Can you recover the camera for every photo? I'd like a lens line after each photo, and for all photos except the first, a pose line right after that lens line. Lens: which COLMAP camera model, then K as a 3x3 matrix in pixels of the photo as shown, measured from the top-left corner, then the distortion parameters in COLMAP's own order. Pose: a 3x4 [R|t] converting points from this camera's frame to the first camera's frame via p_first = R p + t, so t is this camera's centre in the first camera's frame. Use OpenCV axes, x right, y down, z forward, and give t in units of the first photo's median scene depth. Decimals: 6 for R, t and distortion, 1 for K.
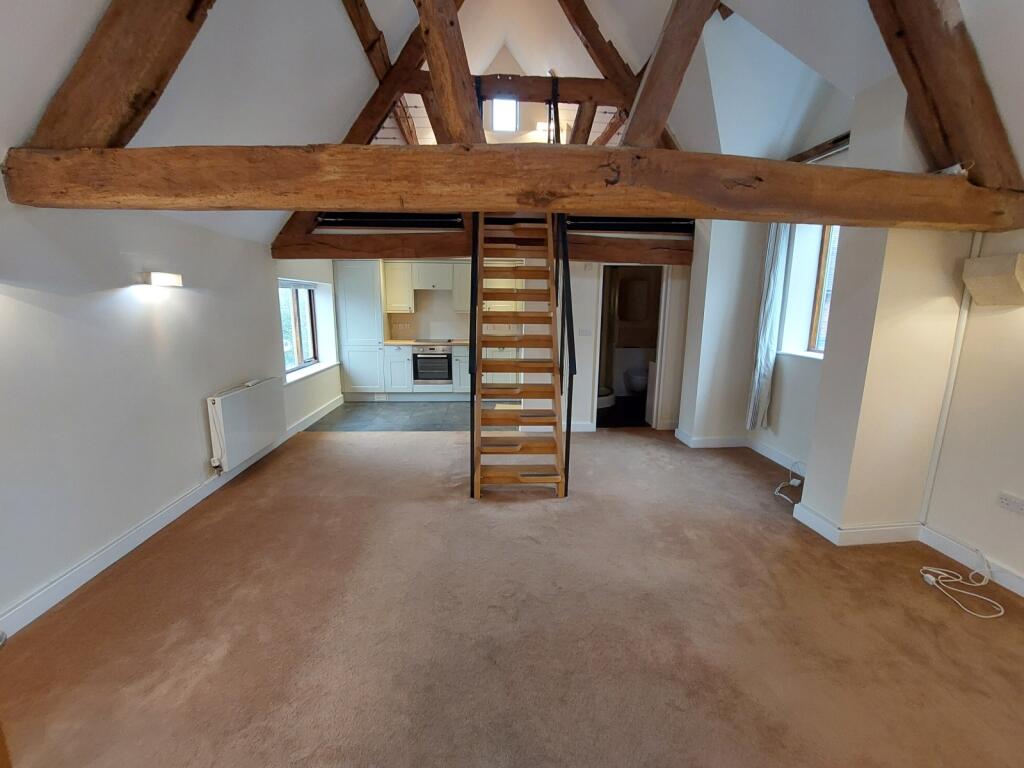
lens RADIAL K [[416.0, 0, 511.5], [0, 416.0, 379.6], [0, 0, 1]] dist [-0.016440, 0.000438]
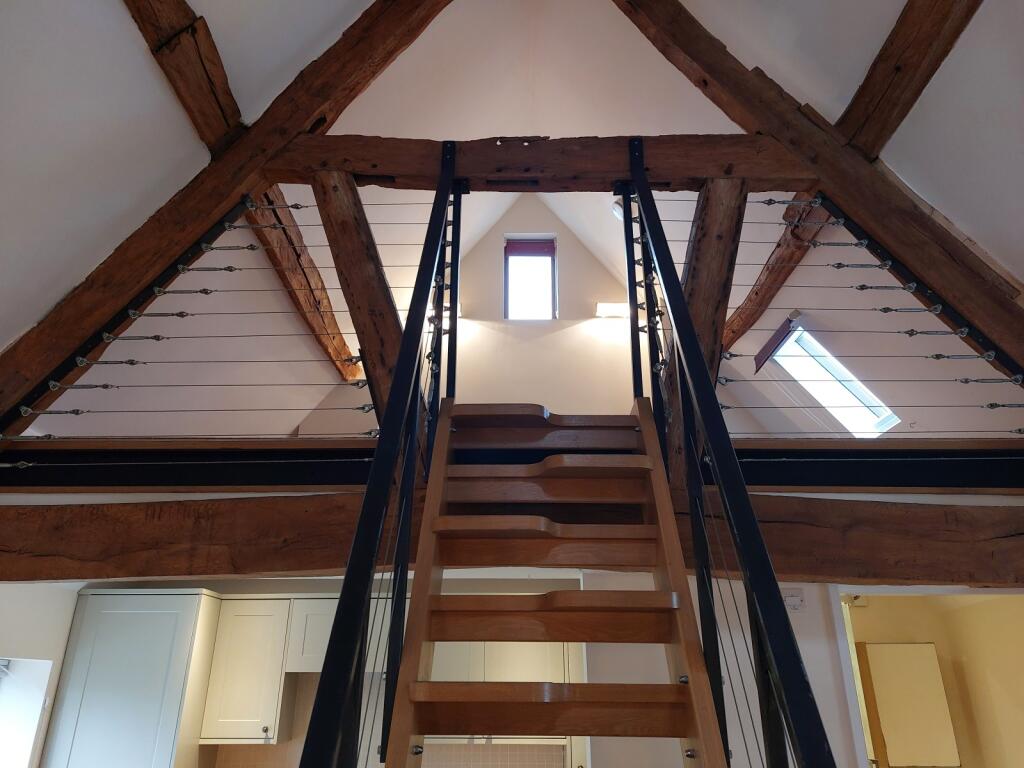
lens RADIAL K [[711.4, 0, 512.0], [0, 711.4, 384.0], [0, 0, 1]] dist [0.046015, -0.001310]
pose [[0.997246, -0.032602, -0.066620, 0.023453], [-0.008897, 0.839145, -0.543834, -0.139013], [0.073634, 0.542929, 0.836544, 0.552704]]
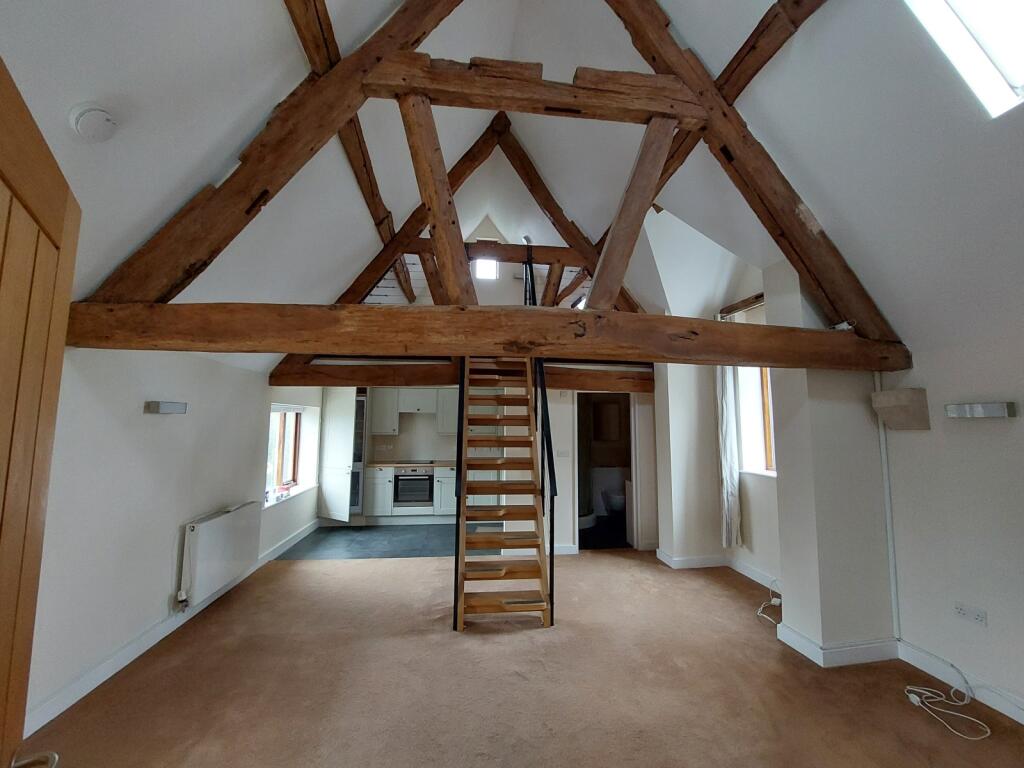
lens RADIAL K [[416.0, 0, 511.5], [0, 416.0, 379.6], [0, 0, 1]] dist [-0.016440, 0.000438]
pose [[0.998520, 0.000650, 0.054373, -0.016460], [0.014459, 0.960758, -0.277012, -0.004969], [-0.052419, 0.277388, 0.959327, -0.081586]]
